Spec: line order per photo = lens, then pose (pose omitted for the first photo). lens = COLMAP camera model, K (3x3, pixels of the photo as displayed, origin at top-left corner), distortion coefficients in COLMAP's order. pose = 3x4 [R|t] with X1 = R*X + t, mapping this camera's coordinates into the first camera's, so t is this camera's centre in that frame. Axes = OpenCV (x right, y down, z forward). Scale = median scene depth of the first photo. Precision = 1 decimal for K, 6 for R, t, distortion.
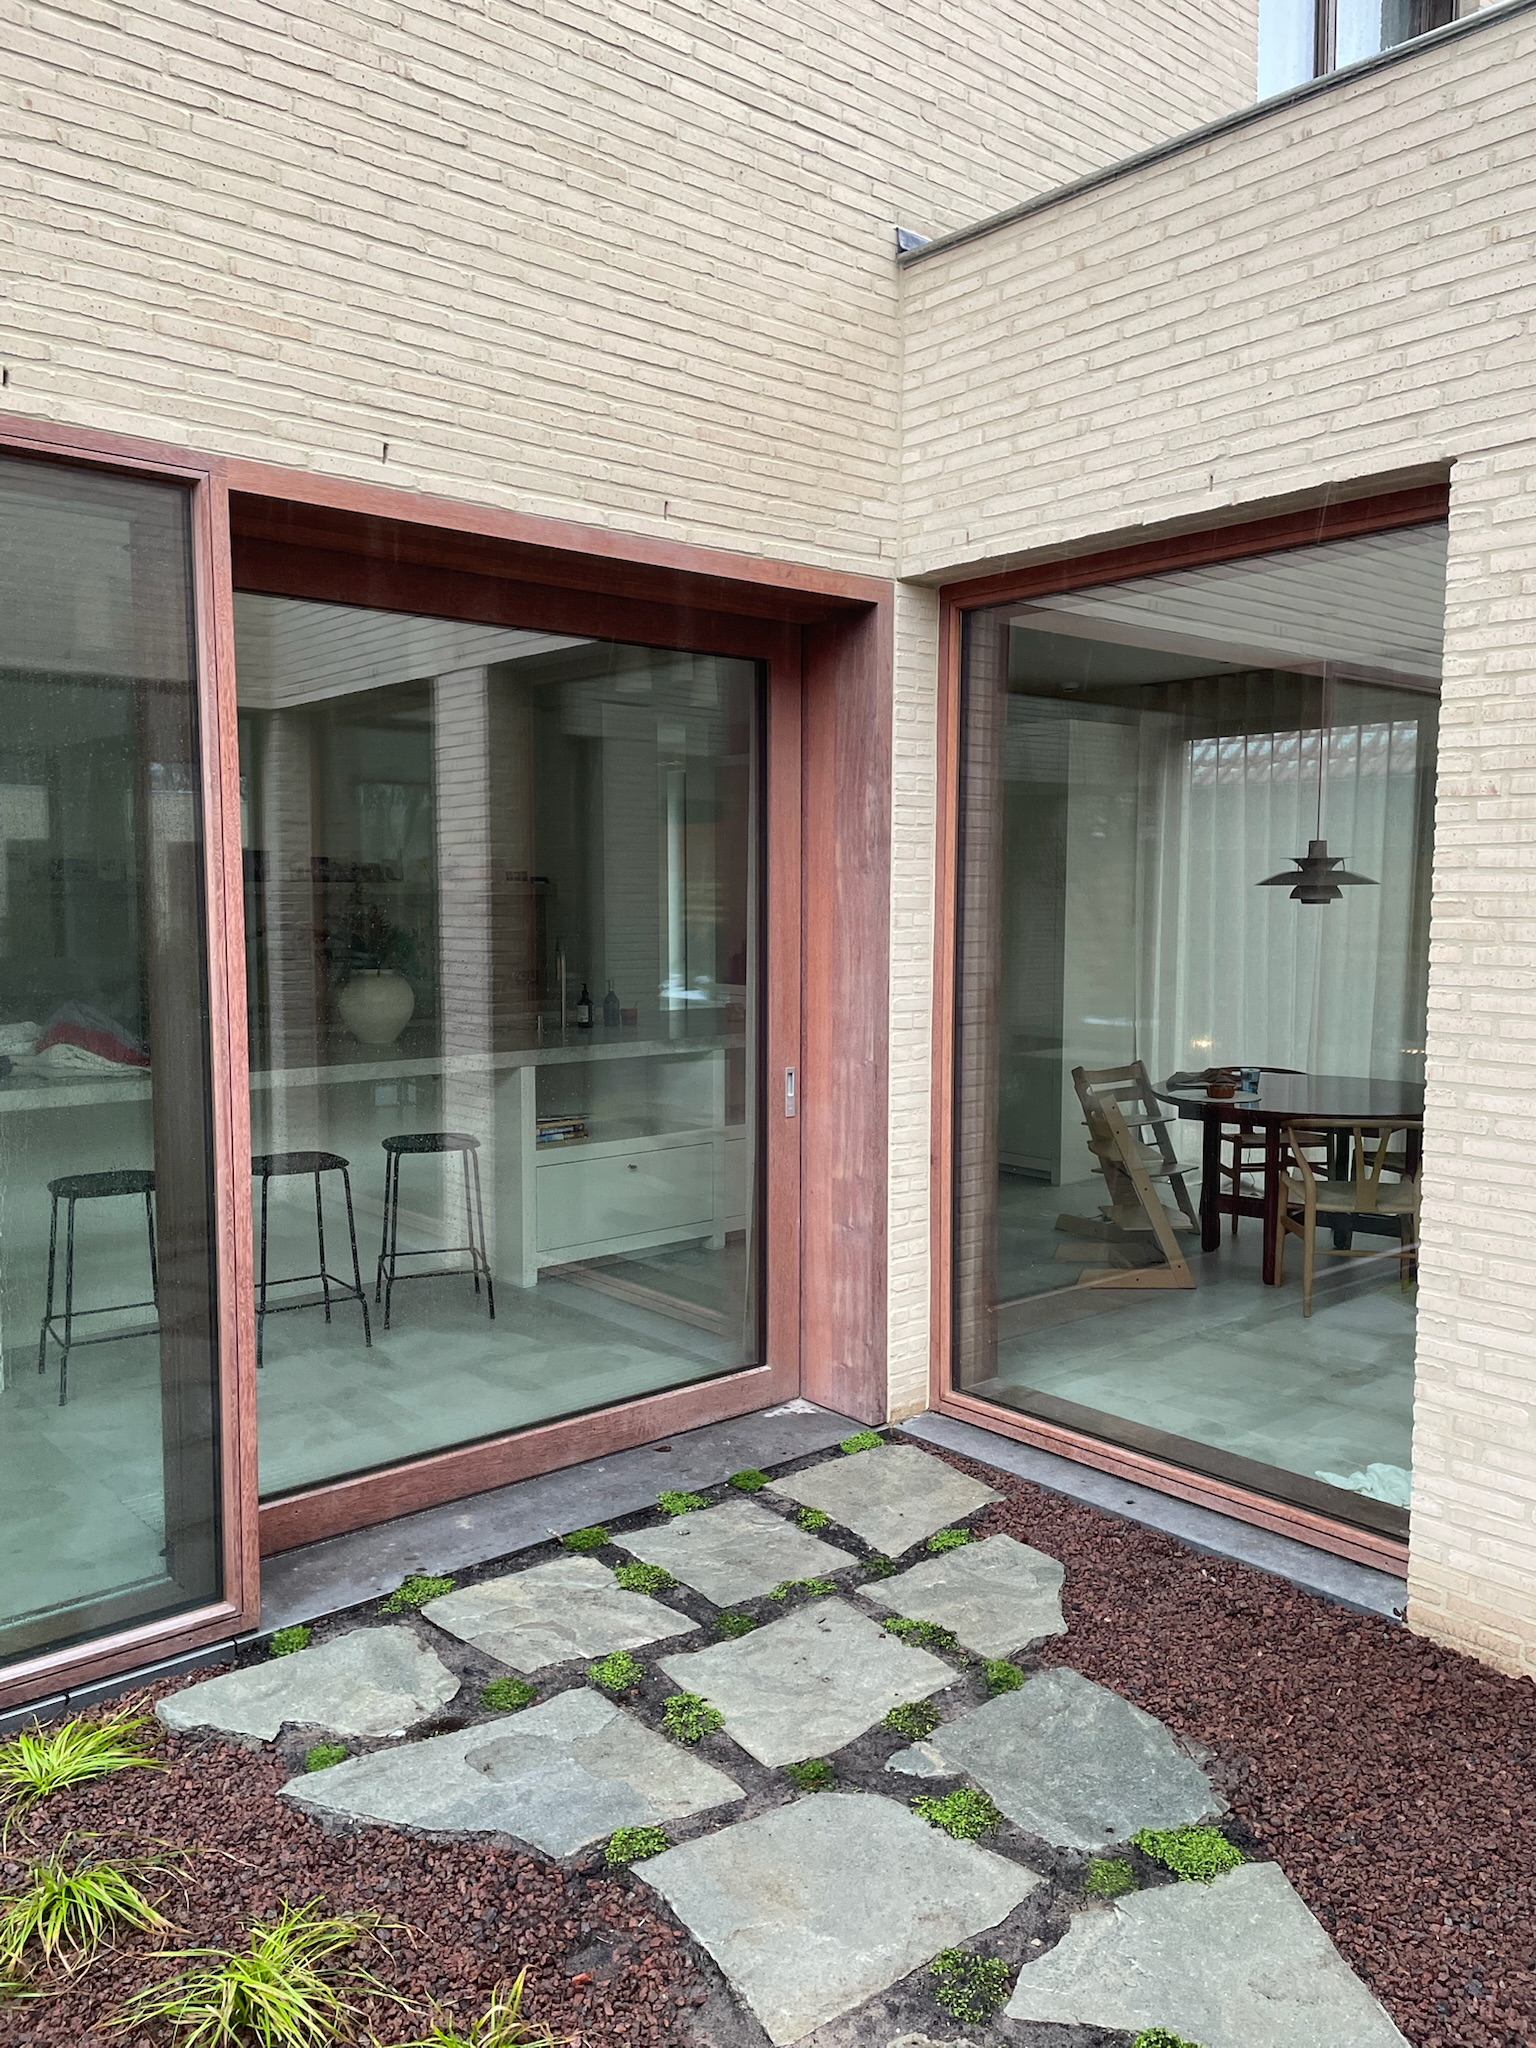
lens RADIAL K [[1533.0, 0, 768.0], [0, 1533.0, 1024.0], [0, 0, 1]] dist [0.085207, -0.106521]
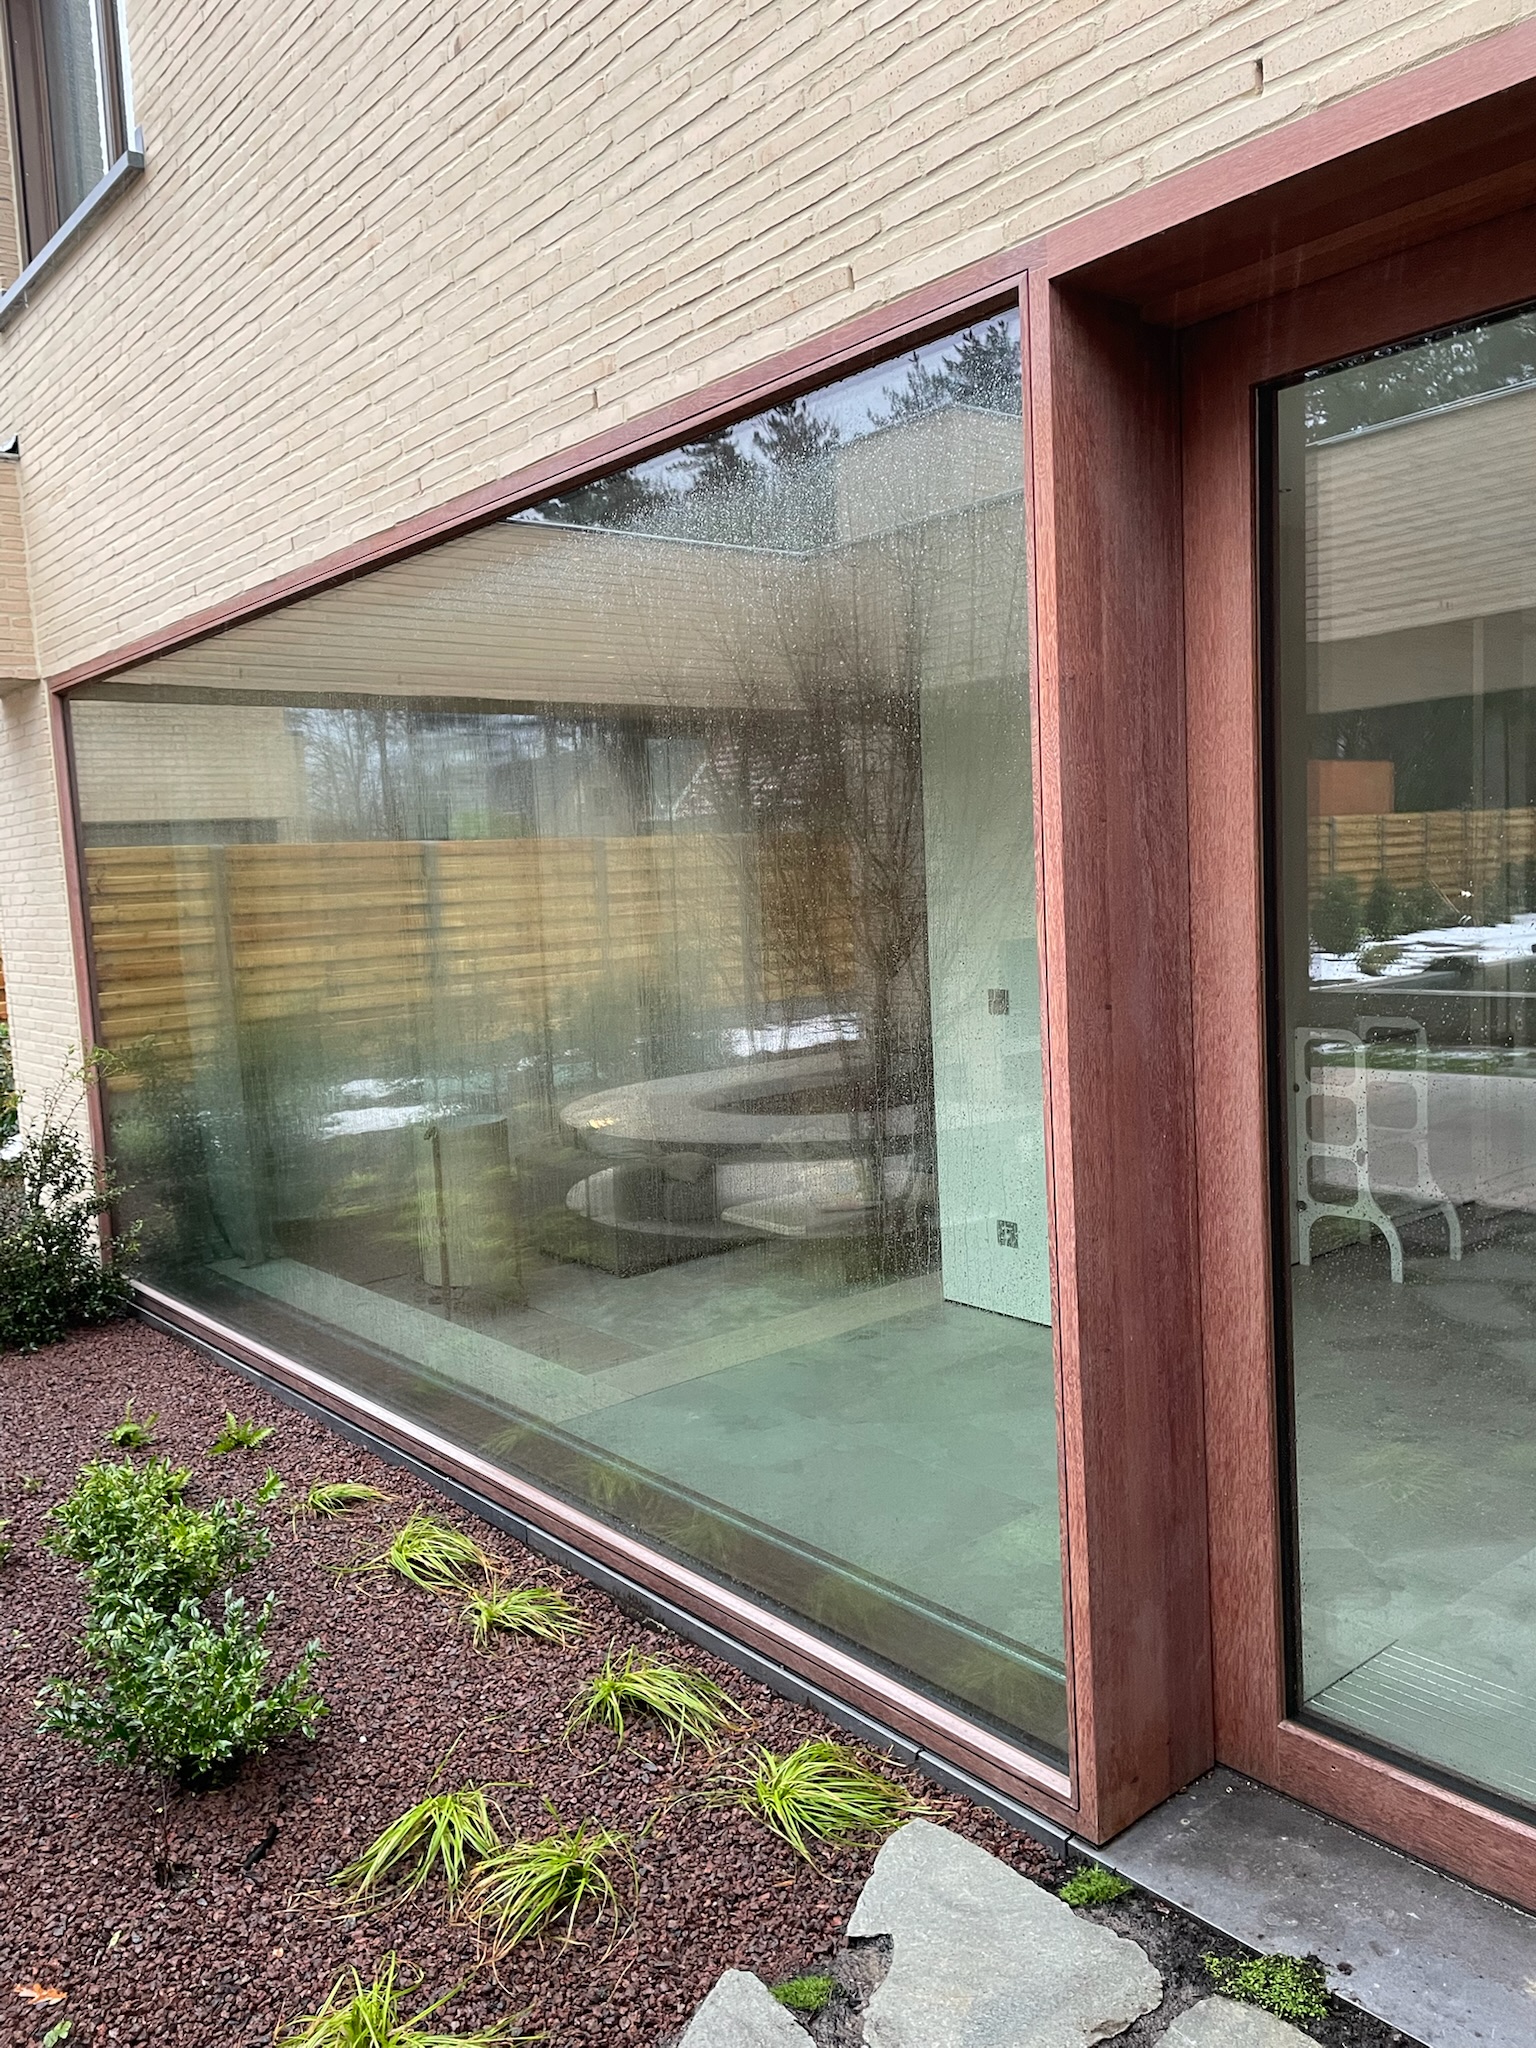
lens RADIAL K [[1533.0, 0, 768.0], [0, 1533.0, 1024.0], [0, 0, 1]] dist [0.085207, -0.106521]
pose [[-0.024372, 0.101626, -0.994524, 0.370701], [-0.036150, 0.994079, 0.102467, -0.069528], [0.999049, 0.038449, -0.020554, 0.840216]]
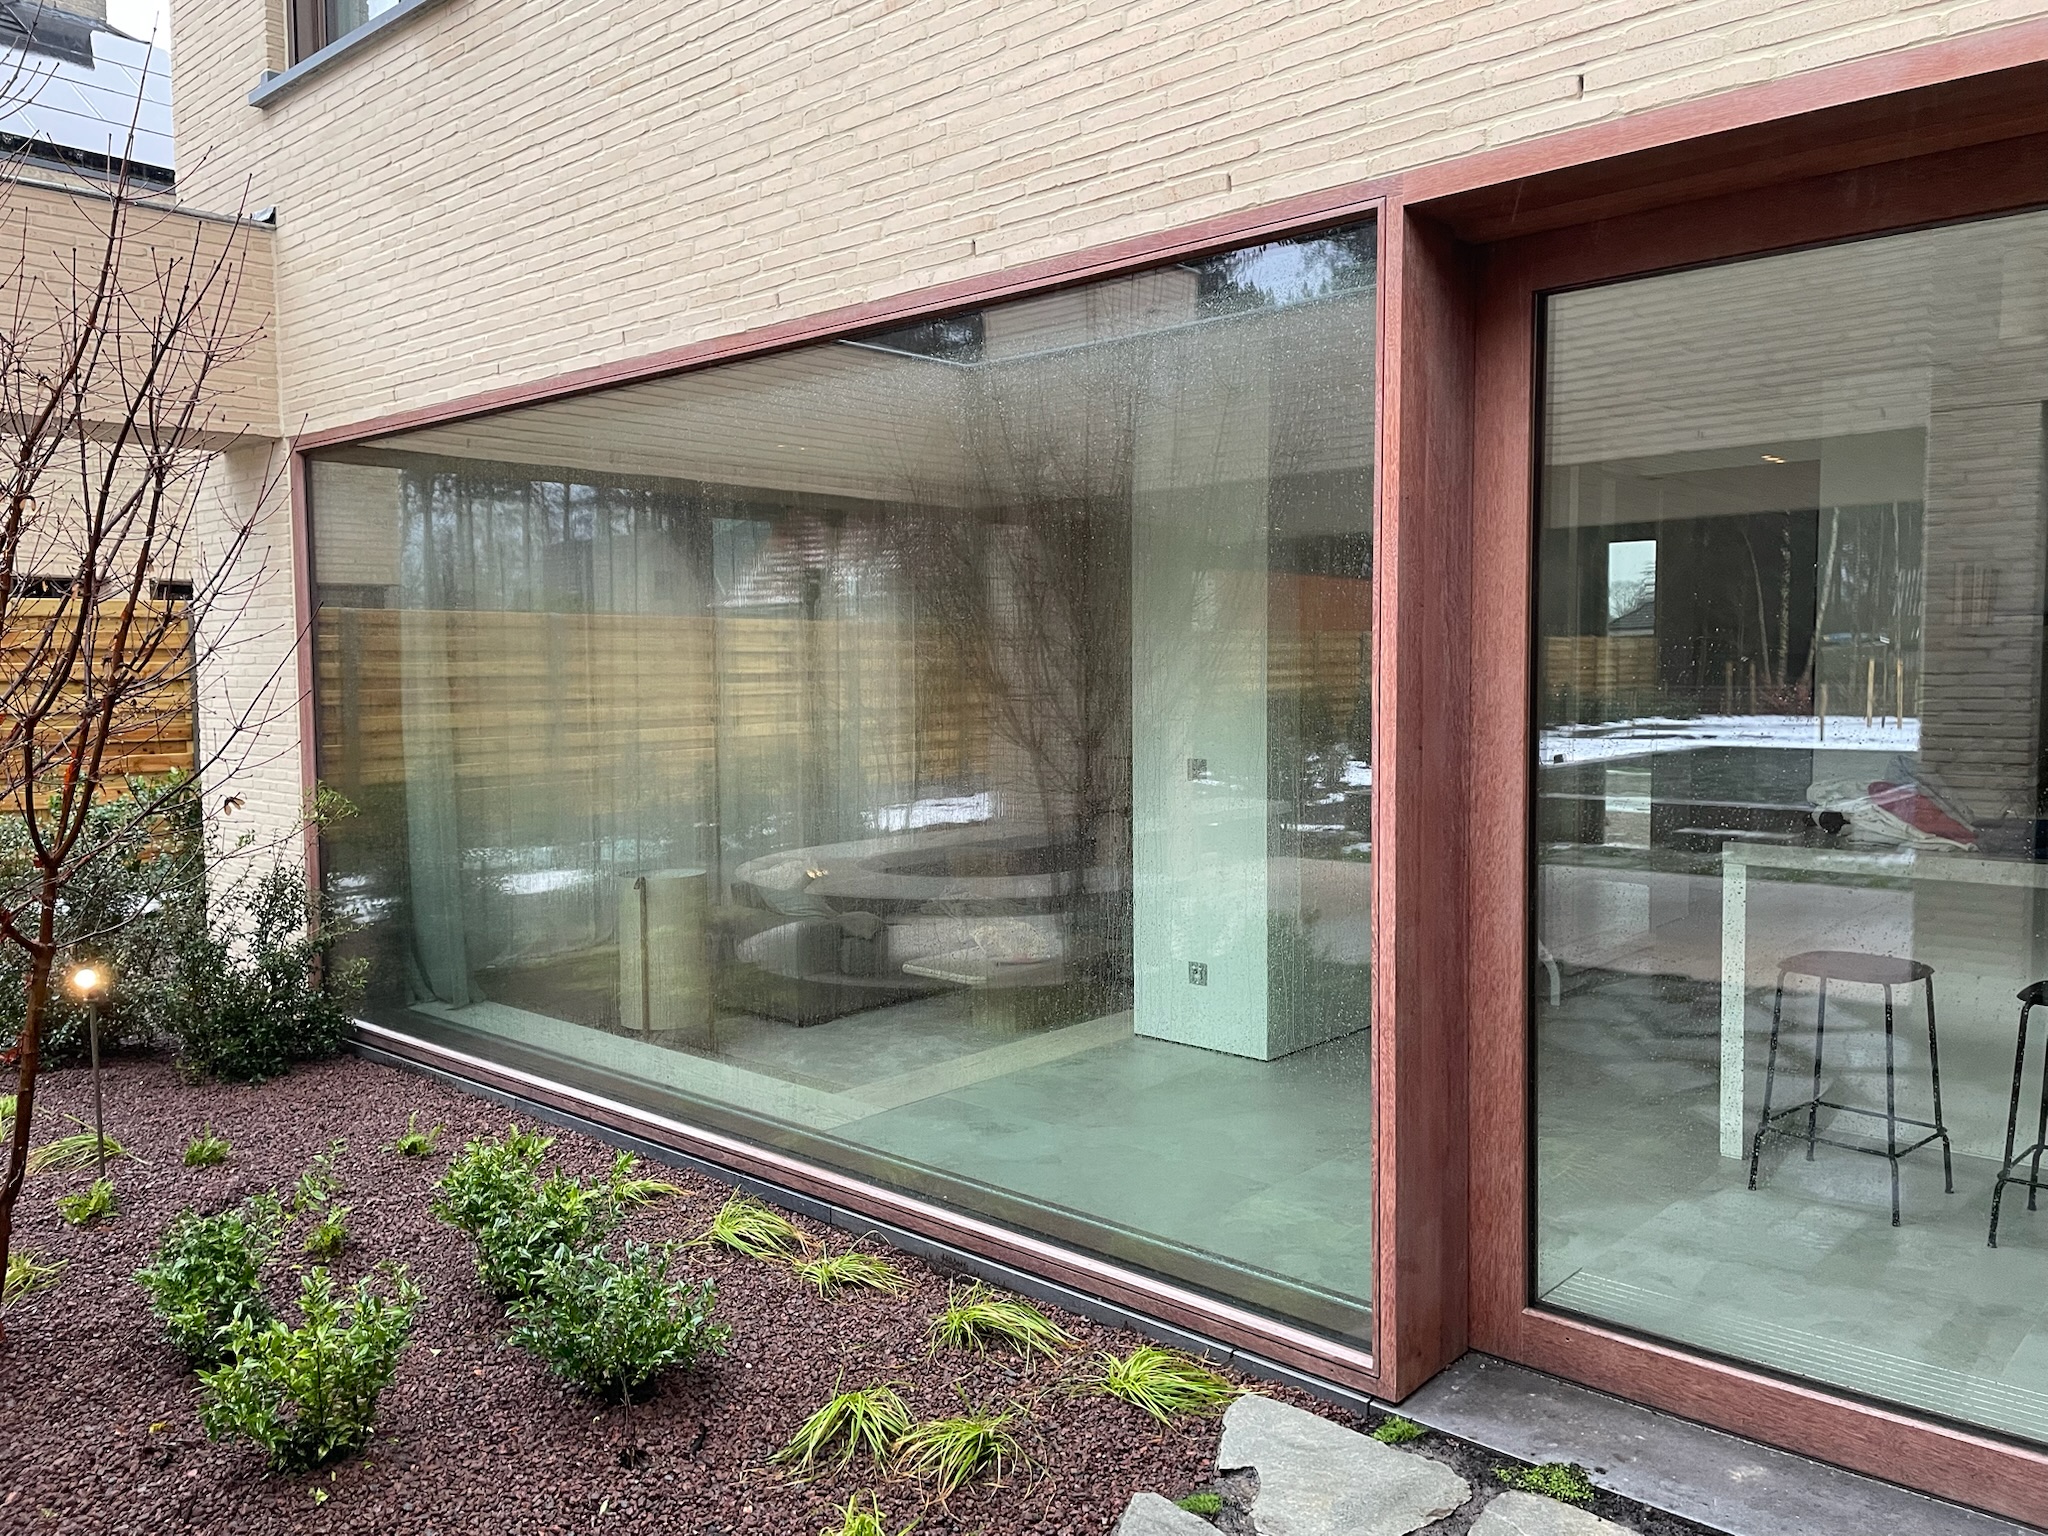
lens RADIAL K [[1533.0, 0, 1030.9], [0, 1533.0, 756.6], [0, 0, 1]] dist [0.085207, -0.106521]
pose [[0.120992, 0.059991, -0.990839, 0.554952], [-0.078447, 0.995628, 0.050702, -0.033659], [0.989549, 0.071594, 0.125169, 0.632419]]
